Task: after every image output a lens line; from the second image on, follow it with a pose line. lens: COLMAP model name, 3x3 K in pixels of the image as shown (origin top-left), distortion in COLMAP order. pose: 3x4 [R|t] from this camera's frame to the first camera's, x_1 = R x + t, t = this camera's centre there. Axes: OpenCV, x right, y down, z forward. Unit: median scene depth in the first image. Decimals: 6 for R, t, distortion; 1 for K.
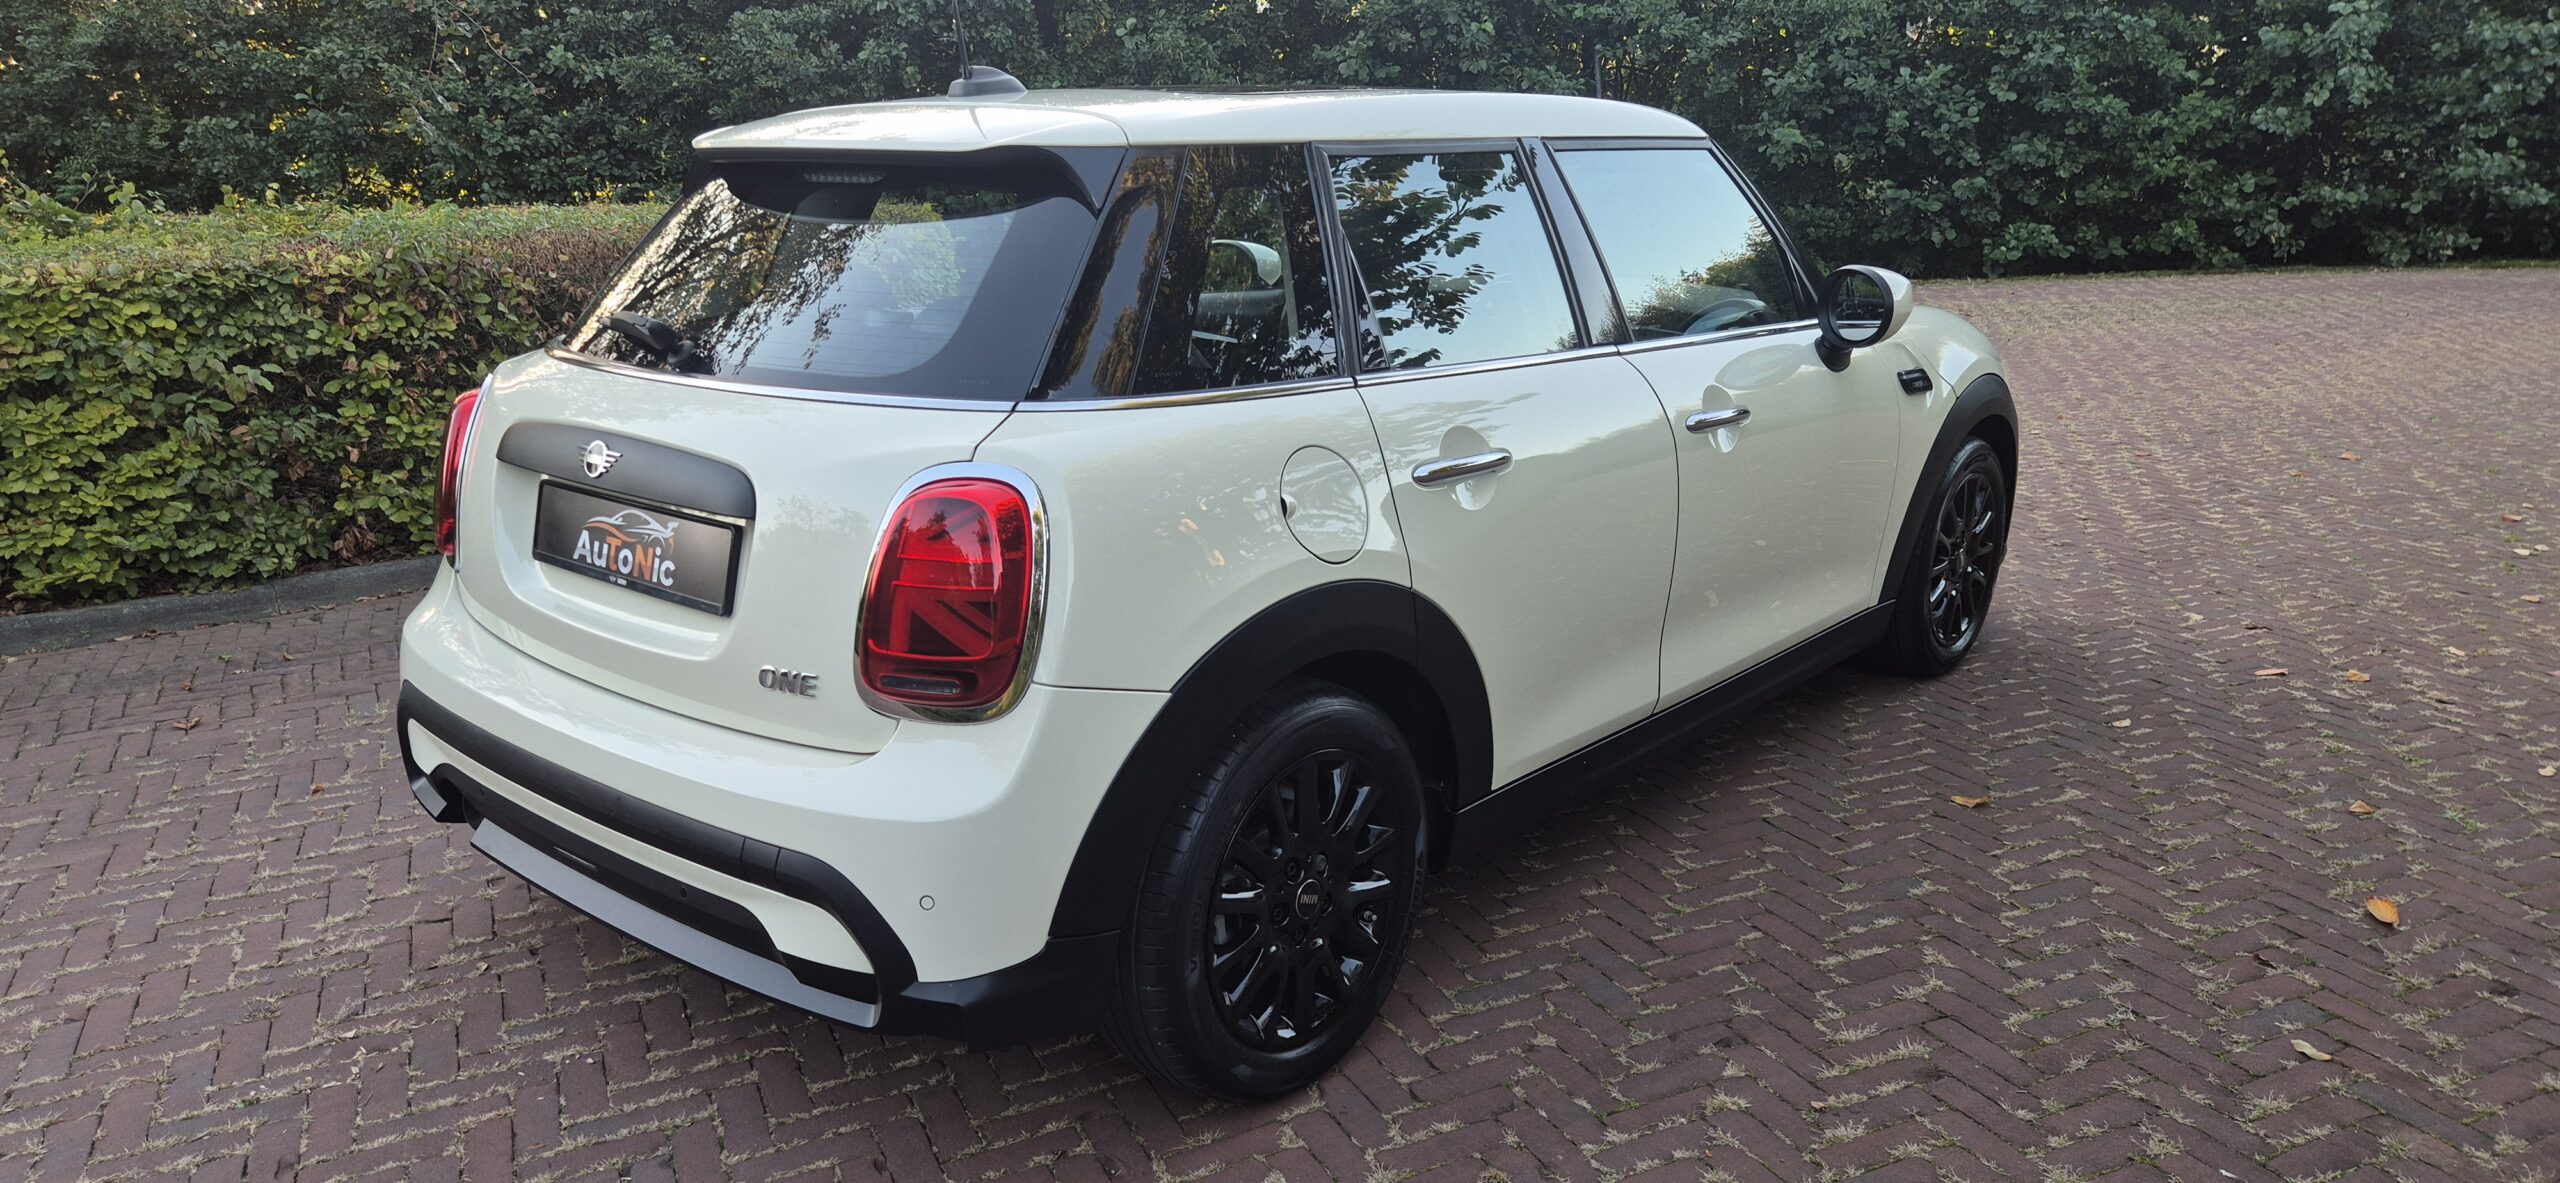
lens RADIAL K [[1708.9, 0, 1273.4], [0, 1708.9, 619.0], [0, 0, 1]] dist [0.089584, -0.095365]
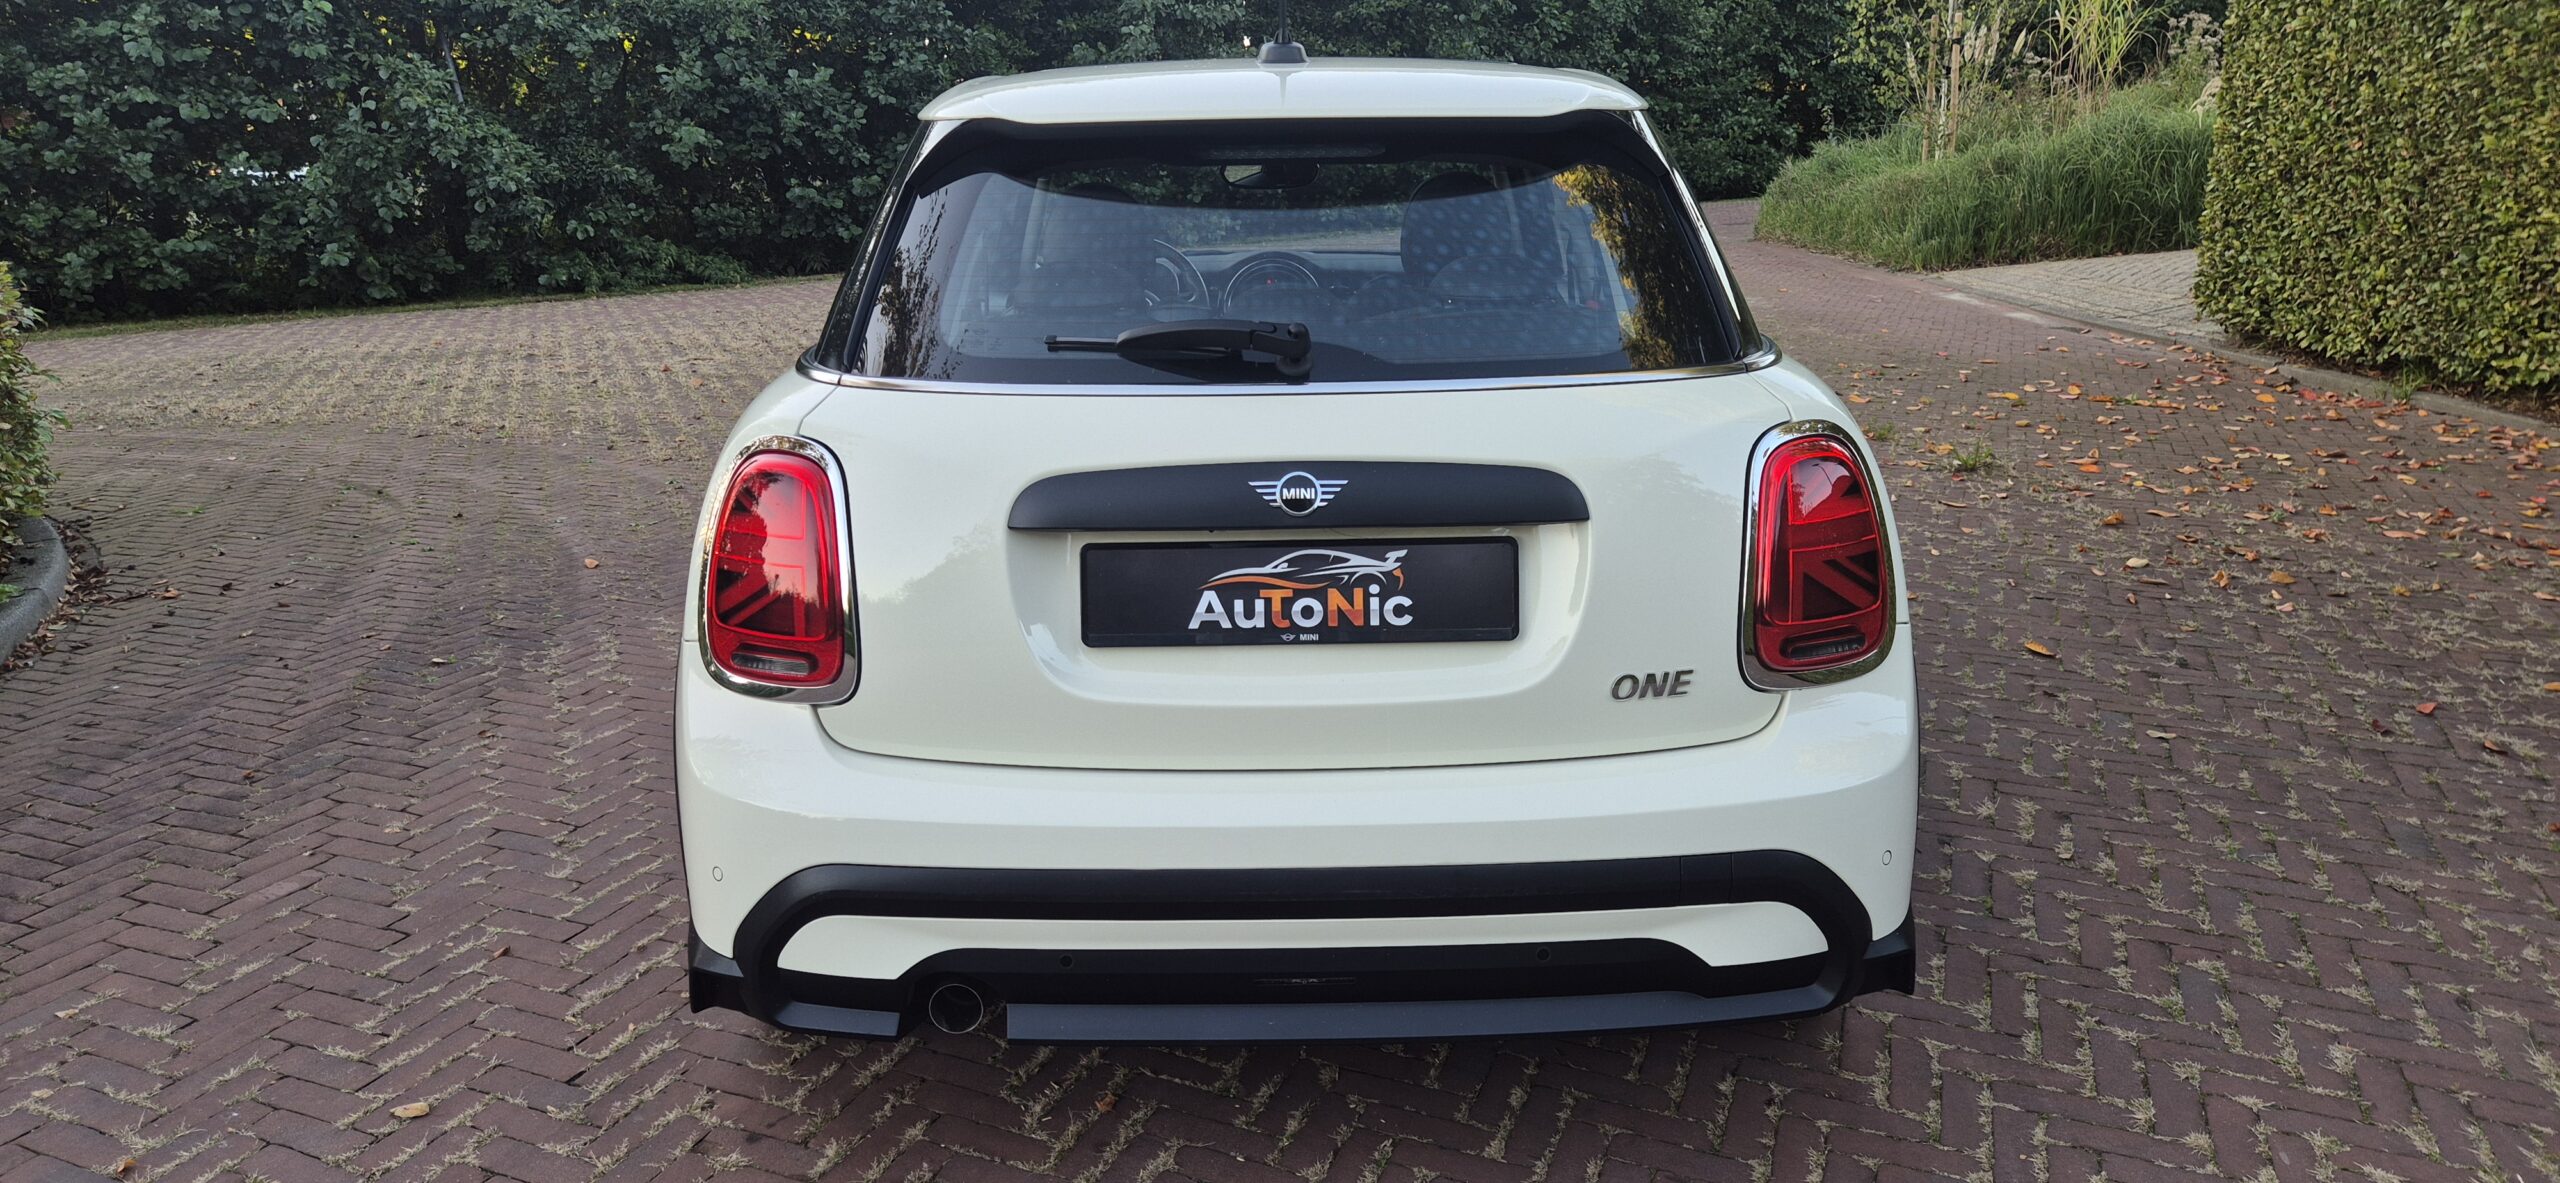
lens RADIAL K [[1728.8, 0, 1285.0], [0, 1728.8, 598.4], [0, 0, 1]] dist [0.041015, -0.052641]
pose [[0.726182, -0.179137, 0.663754, -0.161277], [0.189080, 0.980265, 0.057696, -0.015563], [-0.660990, 0.083605, 0.745723, 0.067635]]
